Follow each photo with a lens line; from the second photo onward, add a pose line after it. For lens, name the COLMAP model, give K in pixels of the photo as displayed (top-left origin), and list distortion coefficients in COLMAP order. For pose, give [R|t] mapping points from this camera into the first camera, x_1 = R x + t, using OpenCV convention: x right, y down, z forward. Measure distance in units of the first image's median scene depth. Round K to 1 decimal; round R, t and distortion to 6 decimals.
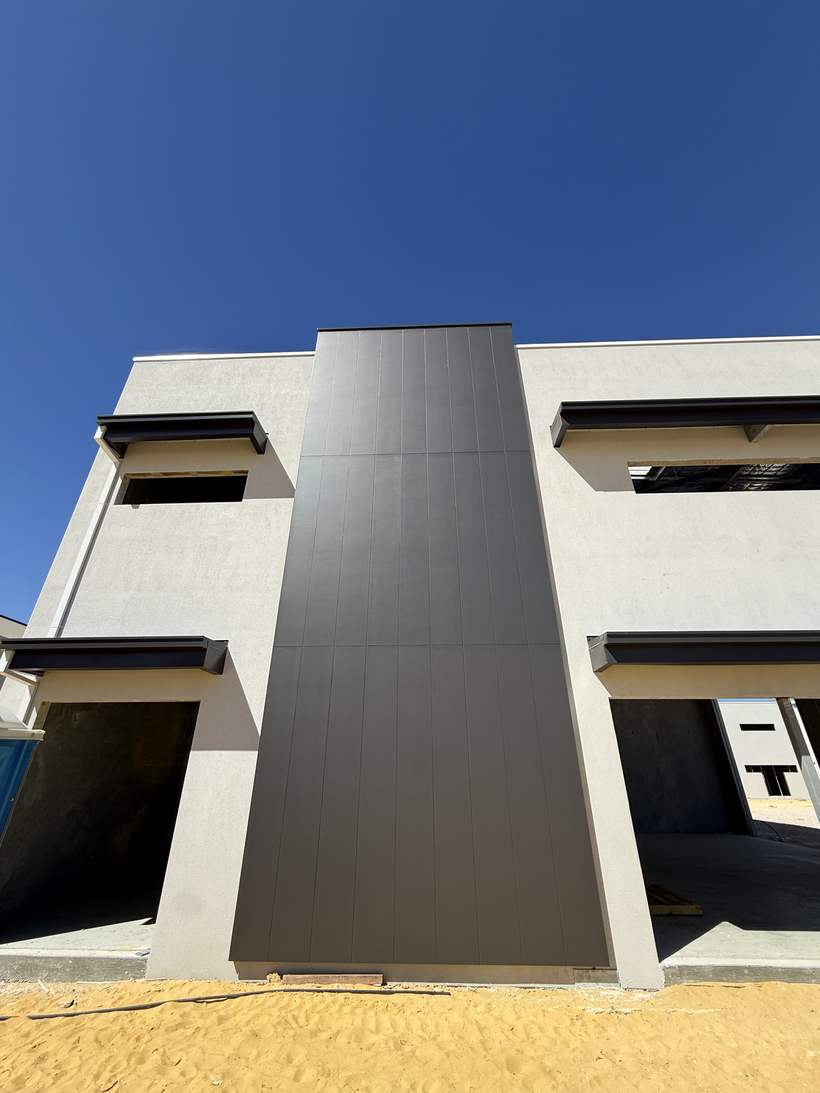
lens RADIAL K [[446.2, 0, 410.0], [0, 446.2, 546.5], [0, 0, 1]] dist [0.000707, 0.000299]
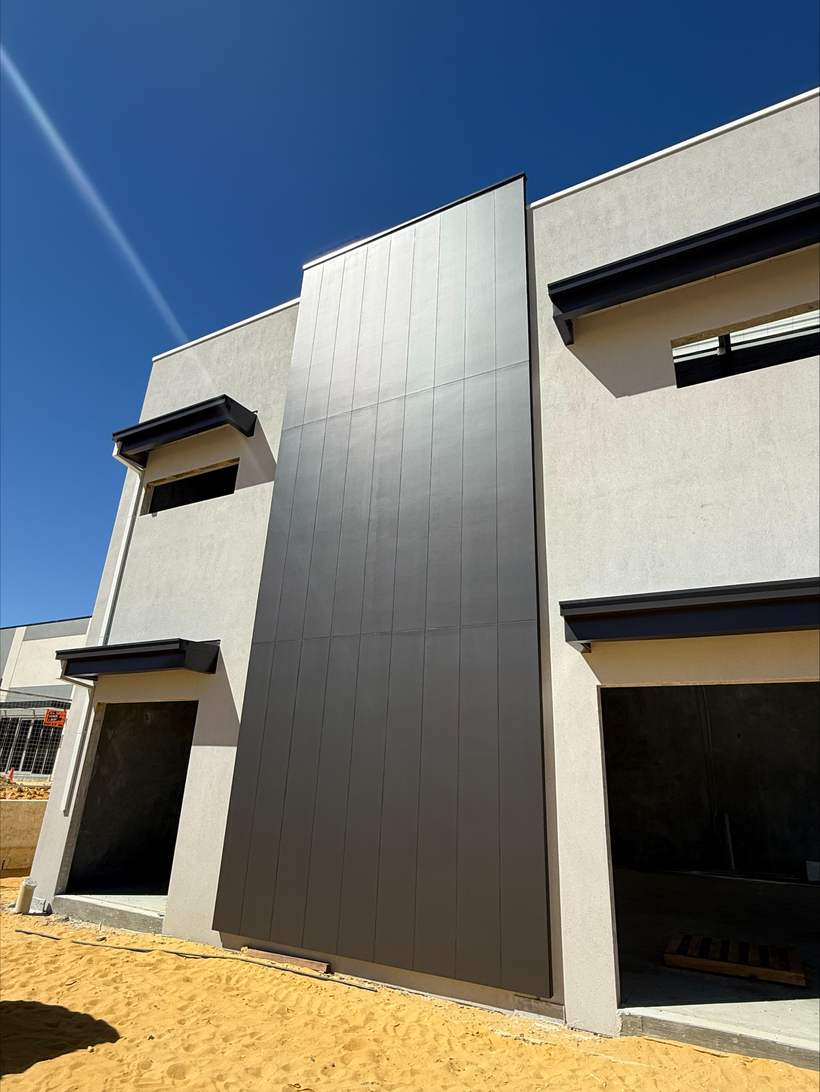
lens RADIAL K [[617.3, 0, 410.0], [0, 617.3, 546.0], [0, 0, 1]] dist [0.002139, -0.000837]
pose [[0.894447, -0.124472, -0.429500, 0.594209], [0.162578, 0.985269, 0.053036, 0.000560], [0.416572, -0.117265, 0.901508, -0.038360]]
